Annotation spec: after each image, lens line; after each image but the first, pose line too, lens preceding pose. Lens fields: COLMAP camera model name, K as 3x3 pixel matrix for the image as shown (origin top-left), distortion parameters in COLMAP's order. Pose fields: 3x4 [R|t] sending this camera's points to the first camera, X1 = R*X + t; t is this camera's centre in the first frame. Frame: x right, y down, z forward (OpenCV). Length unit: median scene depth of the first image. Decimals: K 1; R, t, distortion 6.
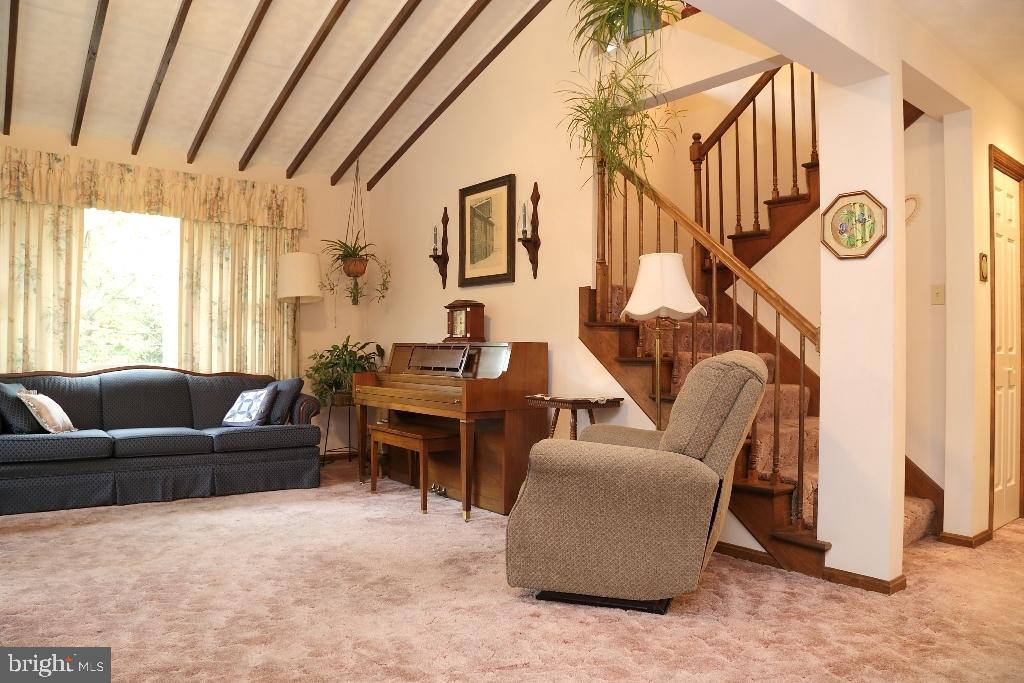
lens RADIAL K [[715.1, 0, 510.6], [0, 715.1, 341.1], [0, 0, 1]] dist [-0.047843, 0.002991]
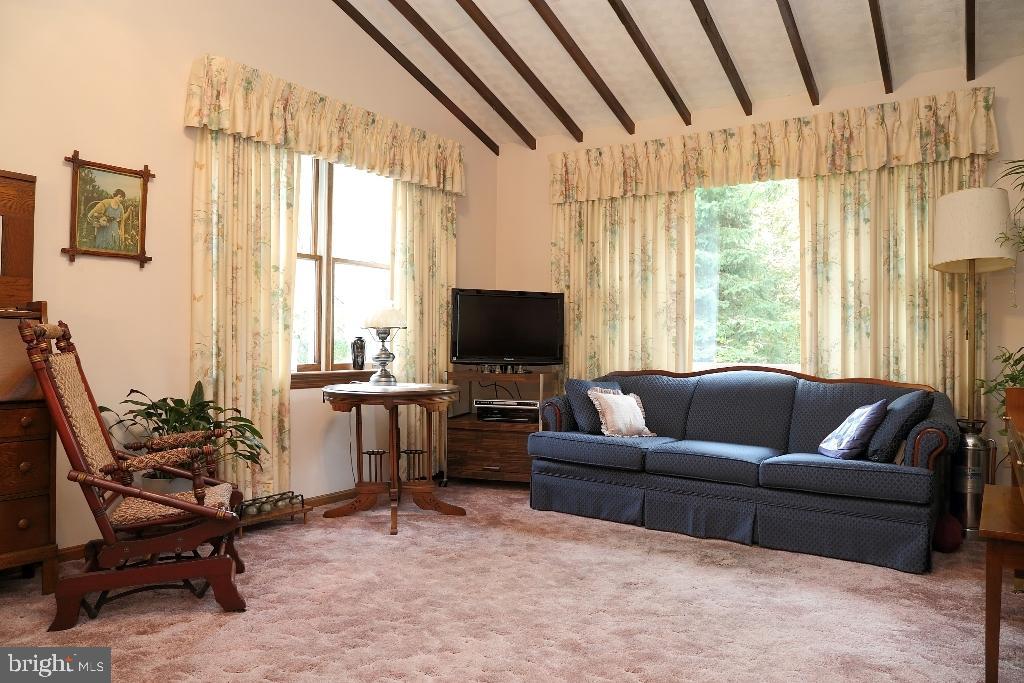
lens RADIAL K [[715.1, 0, 511.8], [0, 715.1, 344.1], [0, 0, 1]] dist [-0.047843, 0.002991]
pose [[0.318724, -0.008481, -0.947809, 0.177167], [0.010598, 0.999929, -0.005384, 0.010244], [0.947788, -0.008329, 0.318792, 0.474766]]
